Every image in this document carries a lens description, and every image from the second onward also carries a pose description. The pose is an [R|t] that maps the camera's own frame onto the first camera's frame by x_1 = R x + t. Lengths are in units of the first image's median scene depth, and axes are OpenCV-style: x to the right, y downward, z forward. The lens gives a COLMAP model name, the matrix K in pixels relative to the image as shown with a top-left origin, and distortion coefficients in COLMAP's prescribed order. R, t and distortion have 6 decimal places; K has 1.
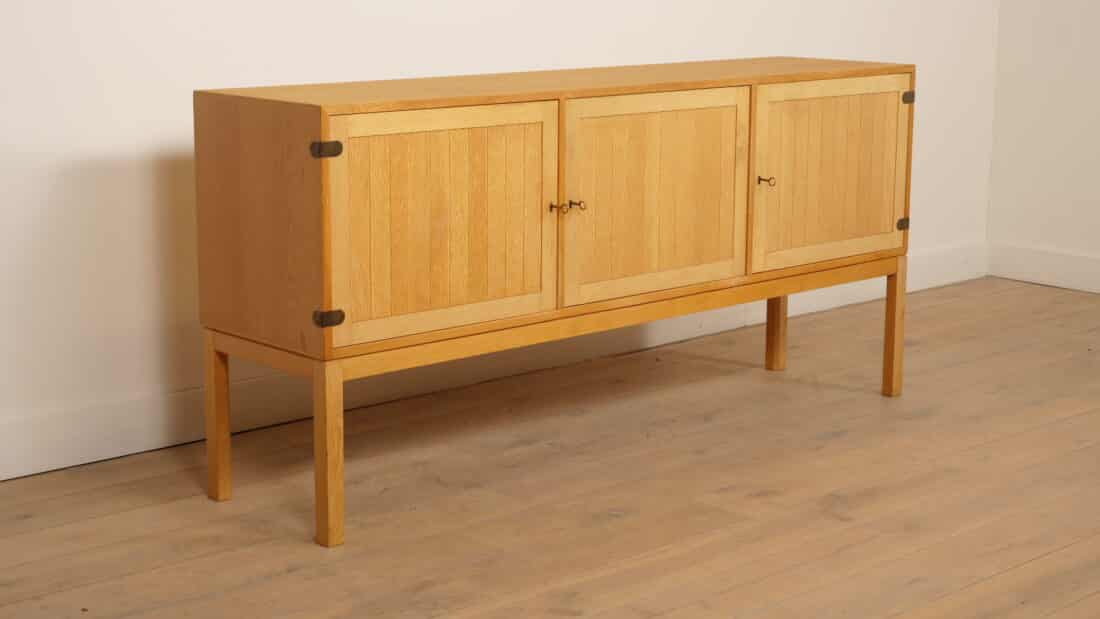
lens RADIAL K [[1815.7, 0, 550.0], [0, 1815.7, 309.5], [0, 0, 1]] dist [0.022761, 0.069108]
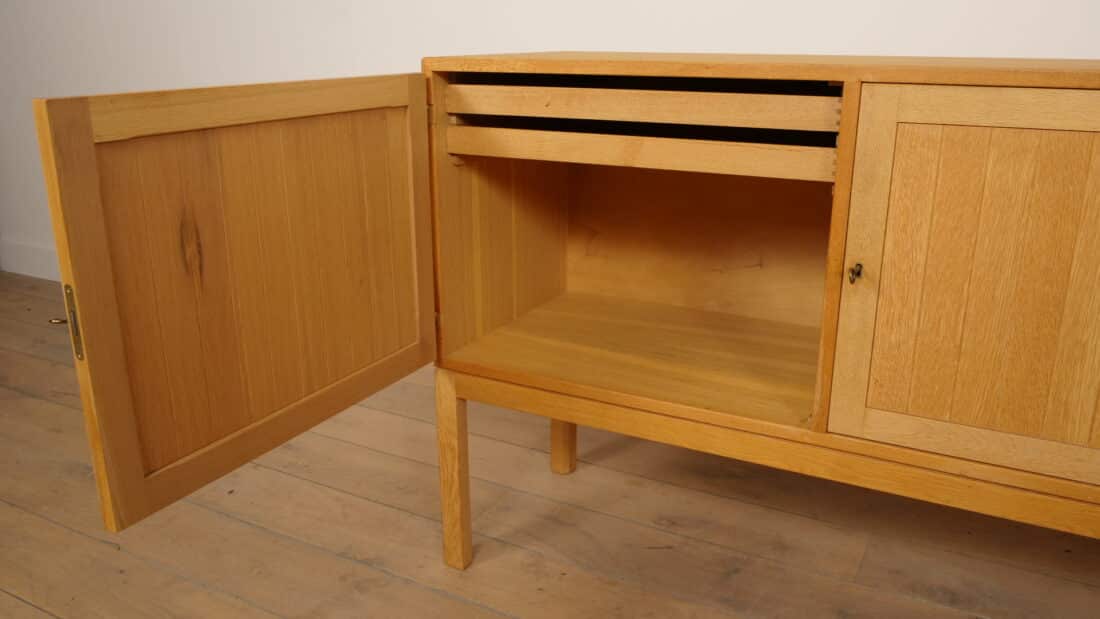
lens RADIAL K [[886.7, 0, 550.0], [0, 886.7, 309.5], [0, 0, 1]] dist [-0.022701, -0.001379]
pose [[0.323669, 0.276447, -0.904884, 0.239963], [-0.184117, 0.956486, 0.226354, -0.092363], [0.928084, 0.093340, 0.360483, 0.814011]]
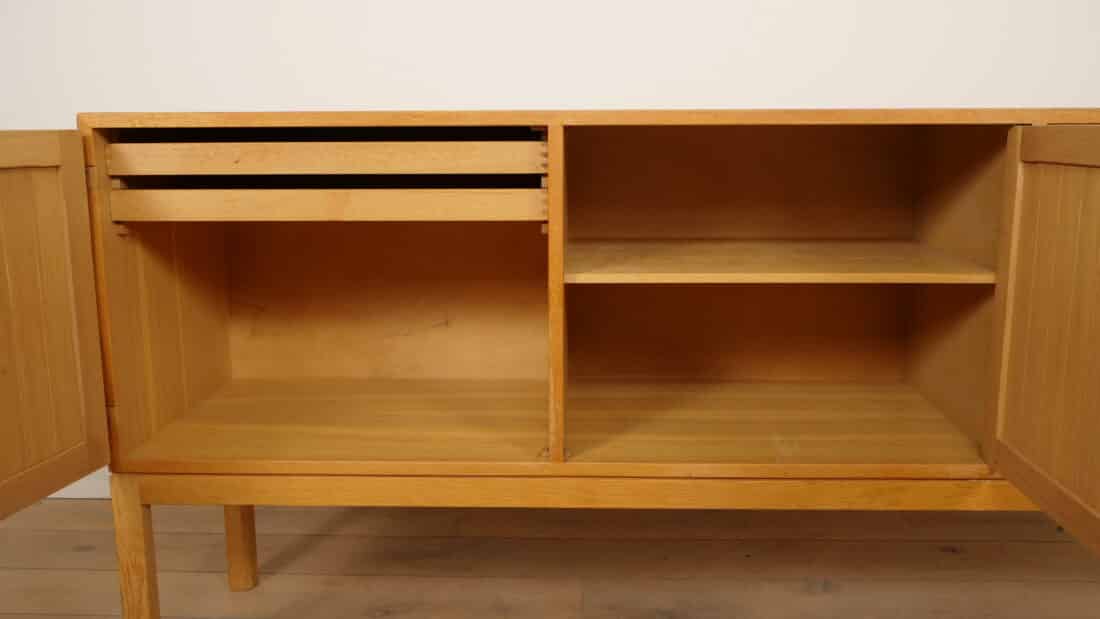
lens RADIAL K [[984.8, 0, 550.0], [0, 984.8, 309.5], [0, 0, 1]] dist [-0.008131, 0.001692]
pose [[0.711555, 0.122367, -0.691893, 0.238976], [-0.130505, 0.990600, 0.040982, -0.067744], [0.690404, 0.061135, 0.720836, 0.757487]]
